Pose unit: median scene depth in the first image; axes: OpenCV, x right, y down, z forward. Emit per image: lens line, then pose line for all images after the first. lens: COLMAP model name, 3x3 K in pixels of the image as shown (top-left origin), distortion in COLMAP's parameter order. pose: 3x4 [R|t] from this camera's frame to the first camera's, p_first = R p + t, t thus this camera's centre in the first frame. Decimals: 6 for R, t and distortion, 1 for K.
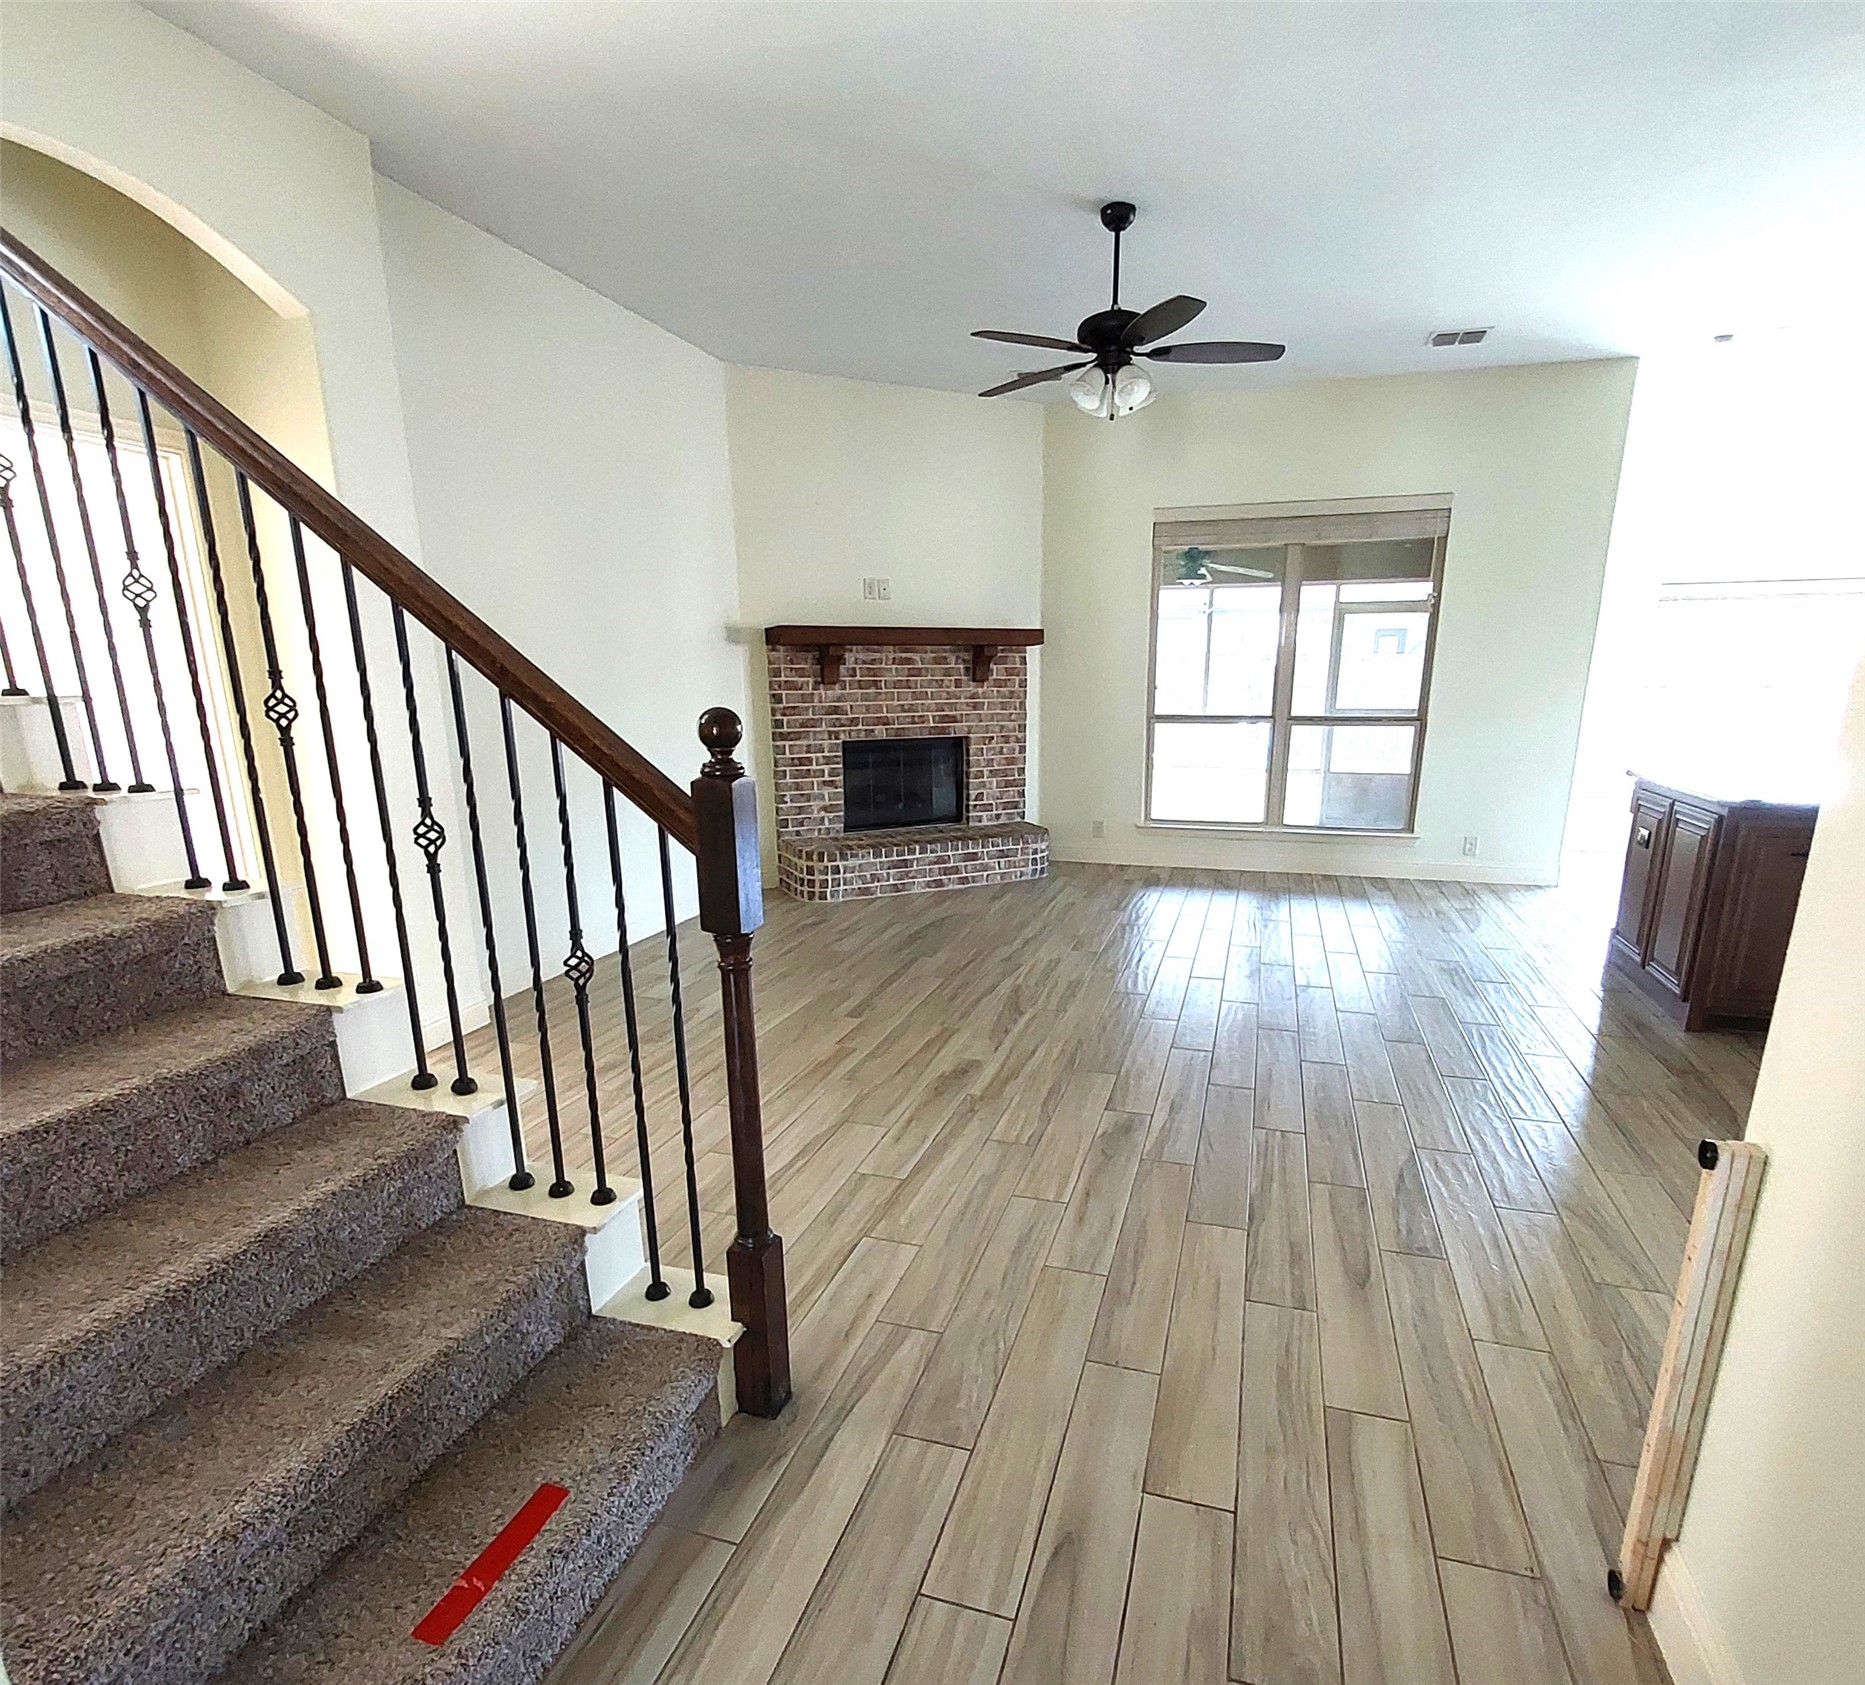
lens RADIAL K [[994.4, 0, 958.2], [0, 994.4, 950.4], [0, 0, 1]] dist [-0.001671, 0.003212]
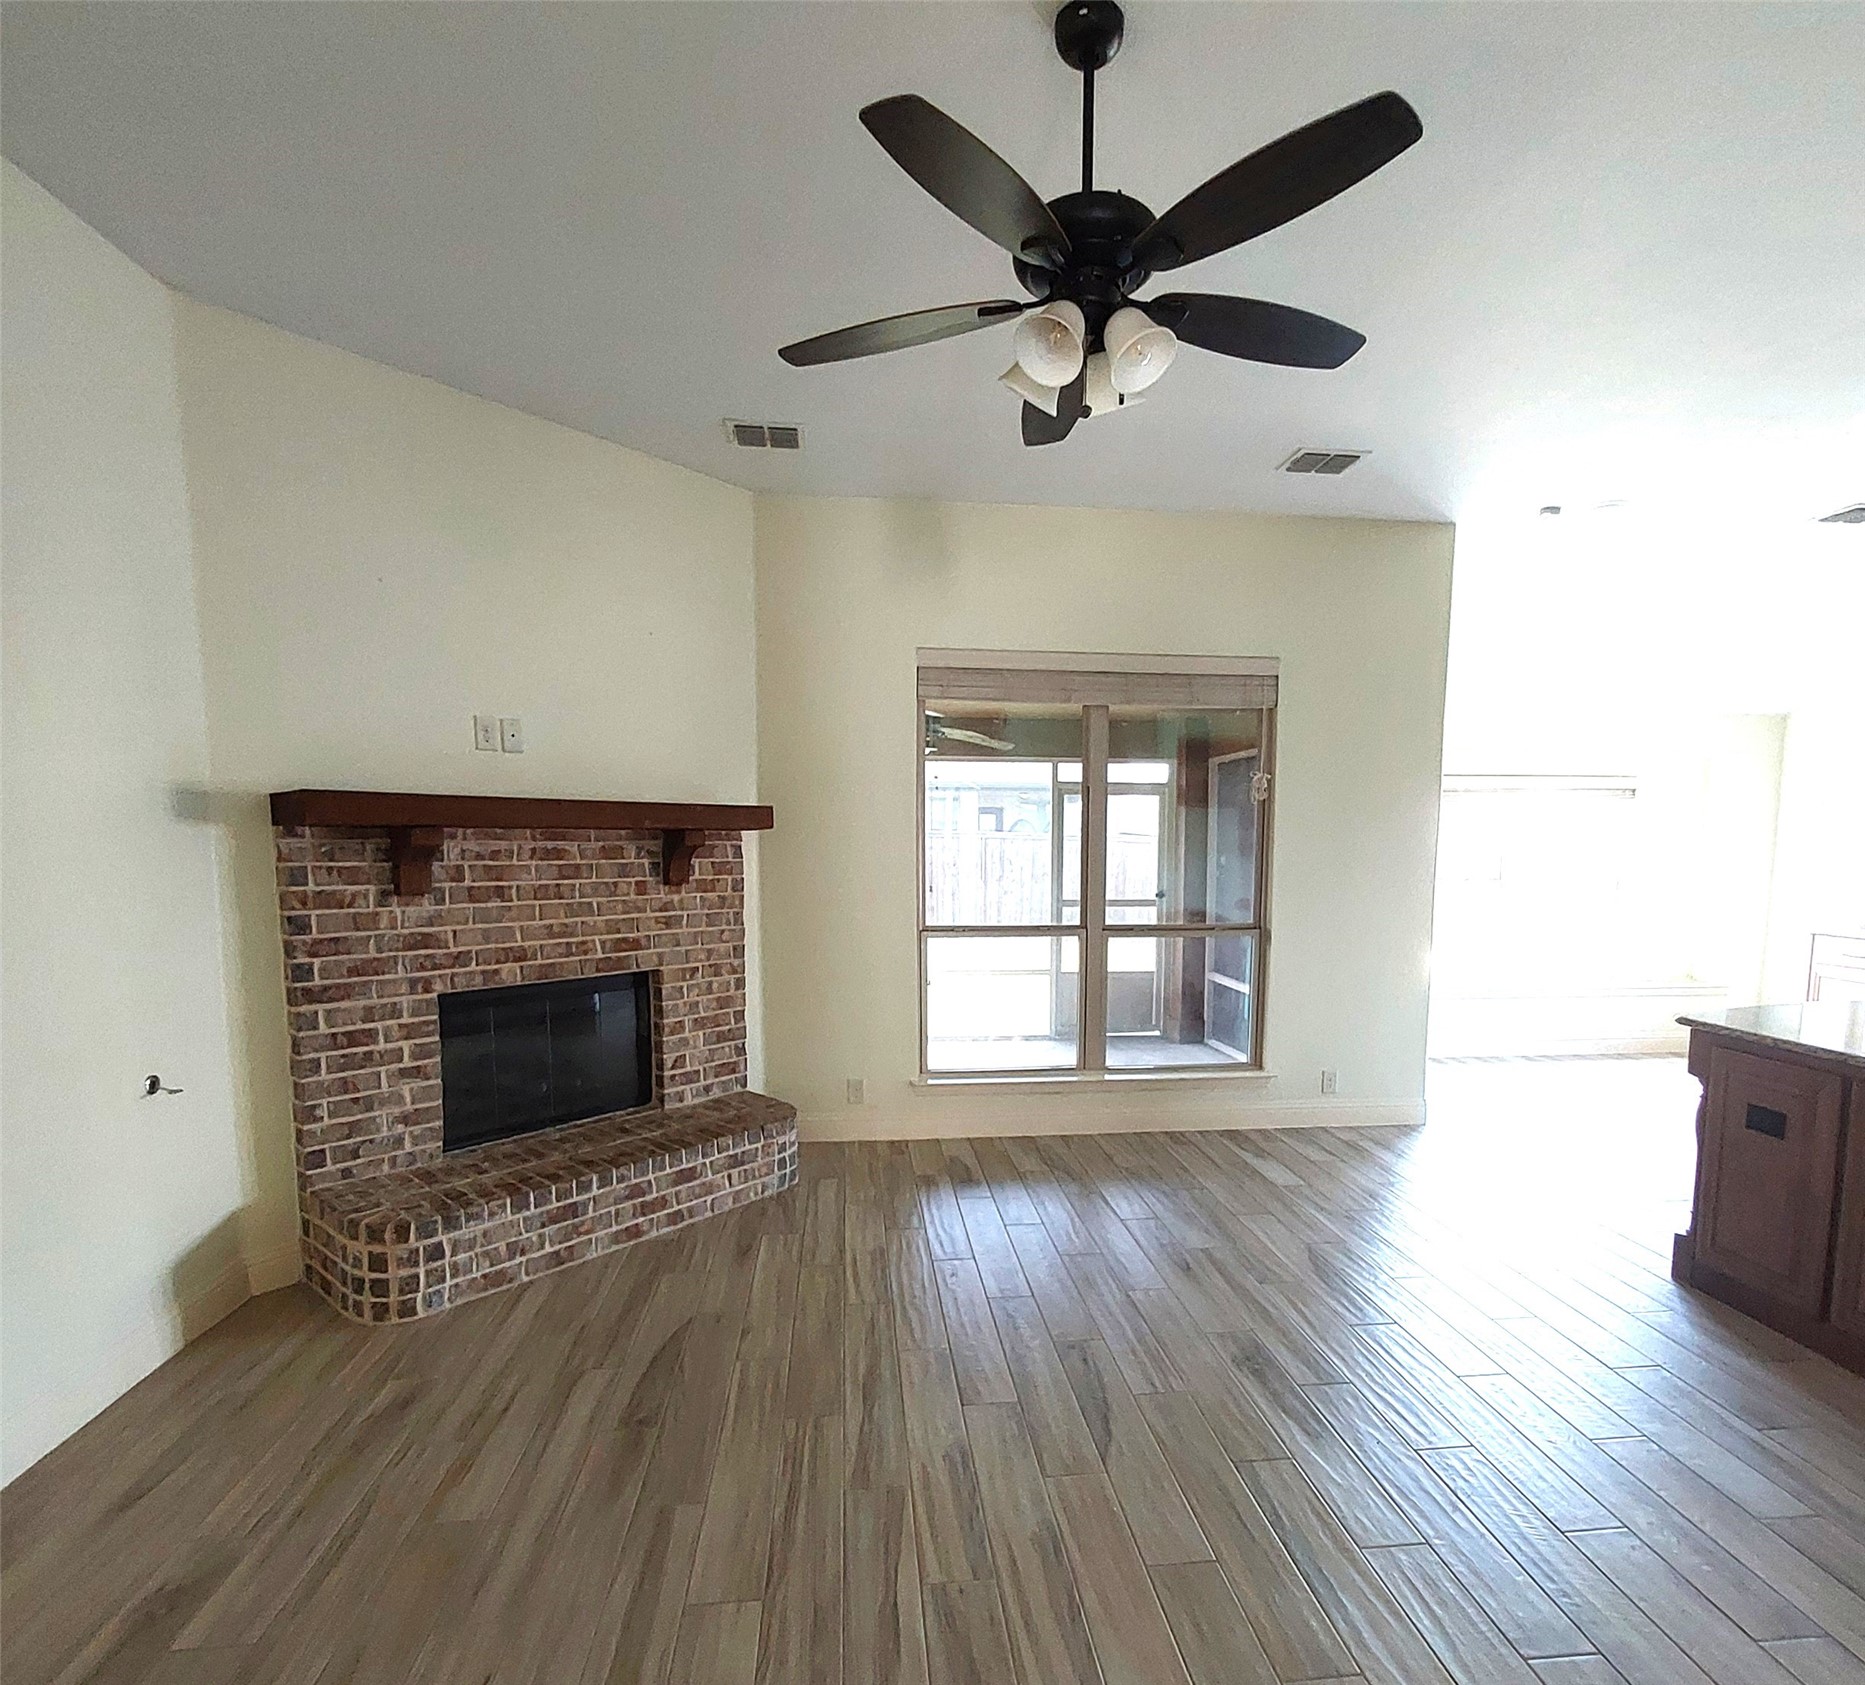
lens RADIAL K [[994.4, 0, 951.4], [0, 994.4, 951.5], [0, 0, 1]] dist [-0.001671, 0.003212]
pose [[0.918166, -0.034698, 0.394674, -0.071779], [0.099394, 0.984474, -0.144678, -0.126116], [-0.383526, 0.172066, 0.907359, 0.386571]]
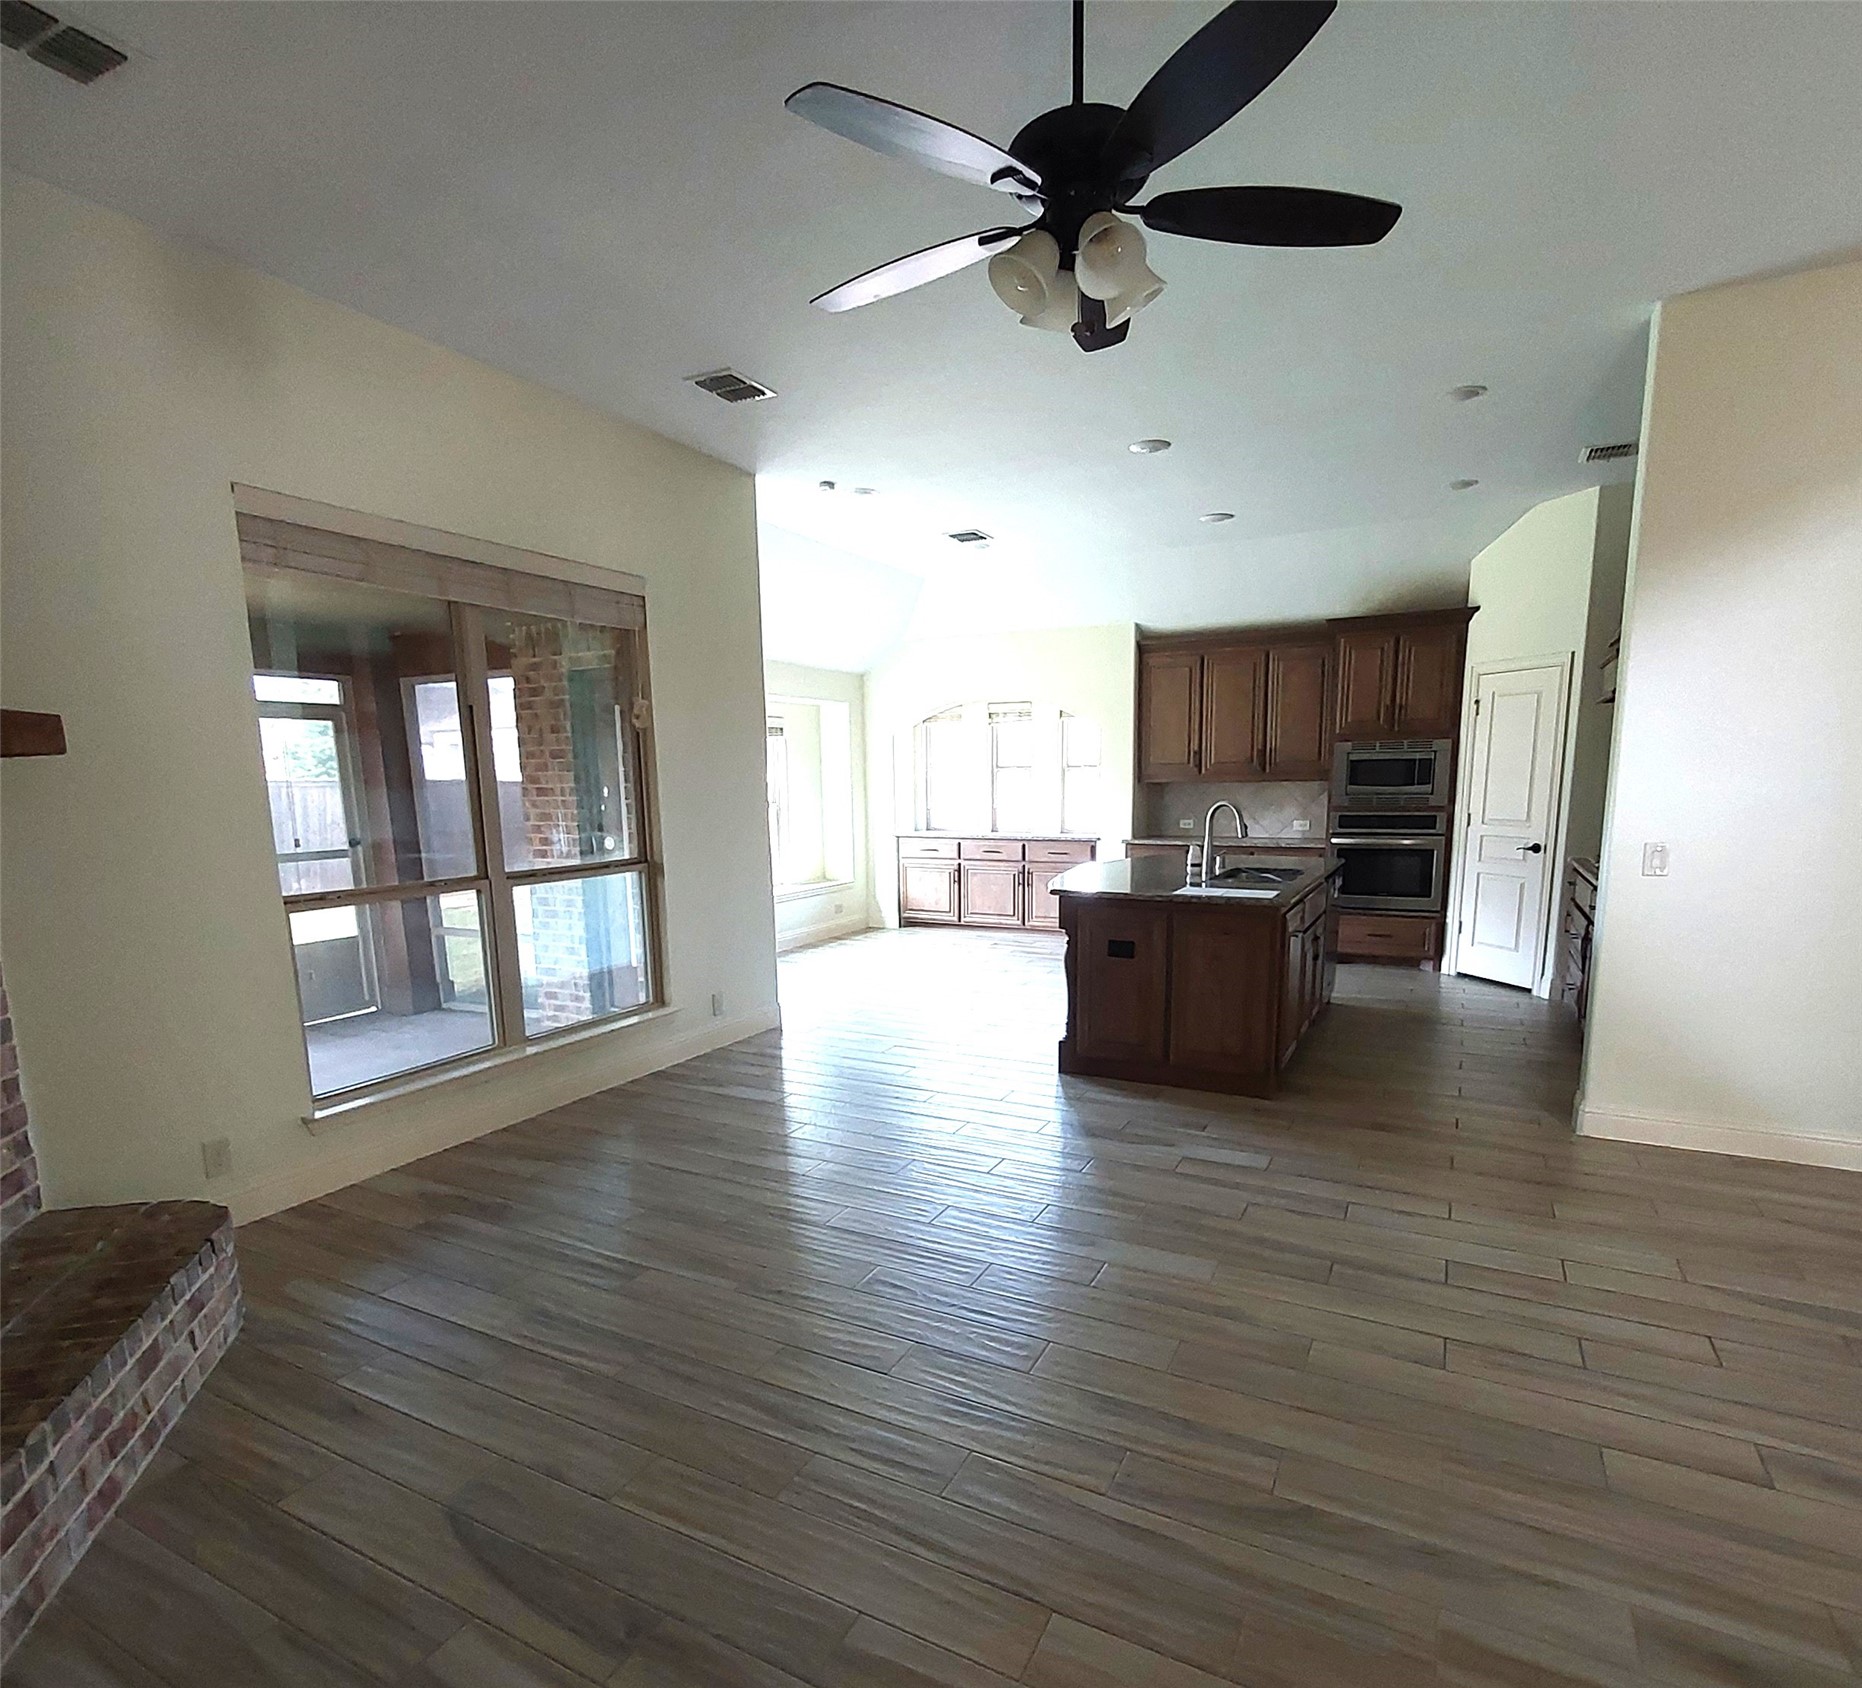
lens RADIAL K [[992.8, 0, 953.9], [0, 992.8, 950.1], [0, 0, 1]] dist [-0.001671, 0.003212]
pose [[0.169664, -0.168097, 0.971060, -0.249805], [0.279982, 0.952965, 0.116046, -0.192875], [-0.944894, 0.252191, 0.208748, 0.645182]]
